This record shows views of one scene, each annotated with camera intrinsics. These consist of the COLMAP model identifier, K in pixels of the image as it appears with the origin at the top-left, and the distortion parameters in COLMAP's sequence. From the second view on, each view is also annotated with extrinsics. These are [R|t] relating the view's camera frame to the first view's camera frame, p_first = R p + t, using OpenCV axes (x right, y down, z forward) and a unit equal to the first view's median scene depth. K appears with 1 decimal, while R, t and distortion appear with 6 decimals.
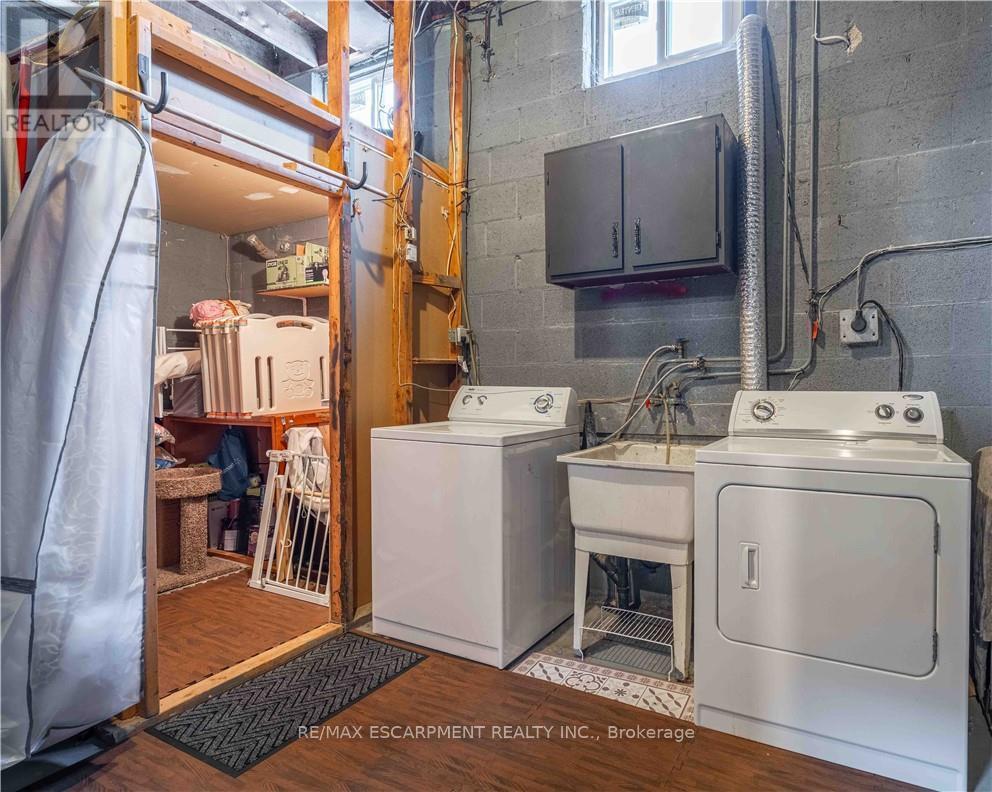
lens RADIAL K [[720.0, 0, 496.0], [0, 720.0, 396.0], [0, 0, 1]] dist [-0.015340, -0.002103]
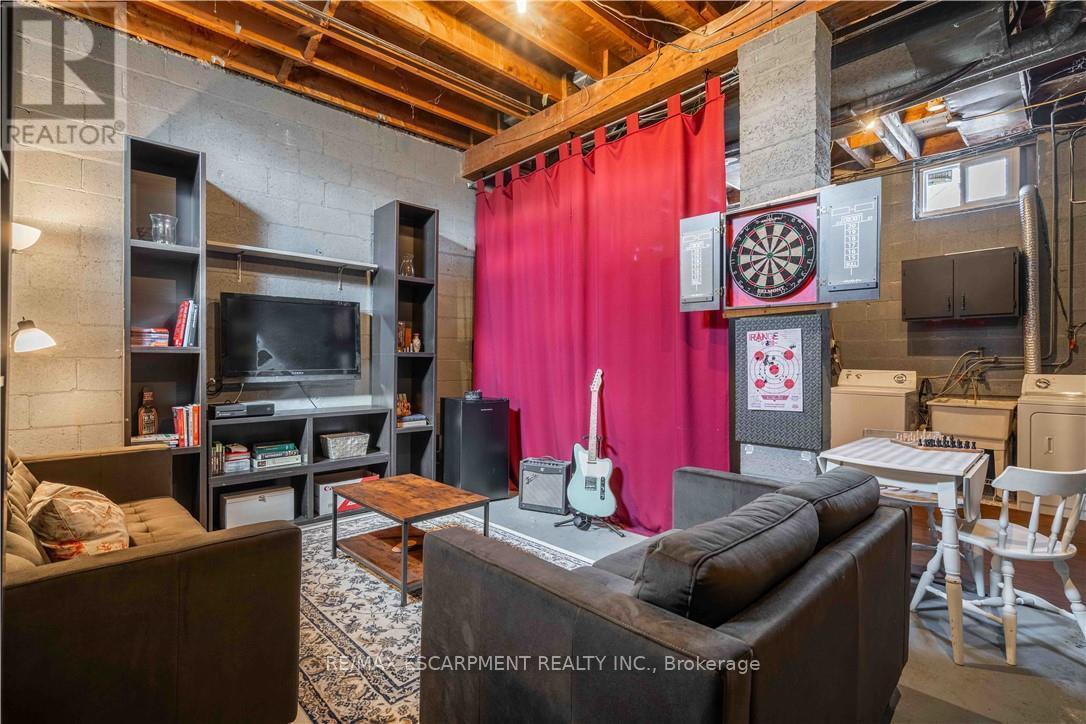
lens RADIAL K [[498.5, 0, 543.0], [0, 498.5, 362.0], [0, 0, 1]] dist [0.000055, -0.000163]
pose [[0.938478, 0.001538, -0.345336, -0.455956], [-0.006865, 0.999876, -0.014202, -0.011209], [0.345271, 0.015699, 0.938372, -0.809990]]
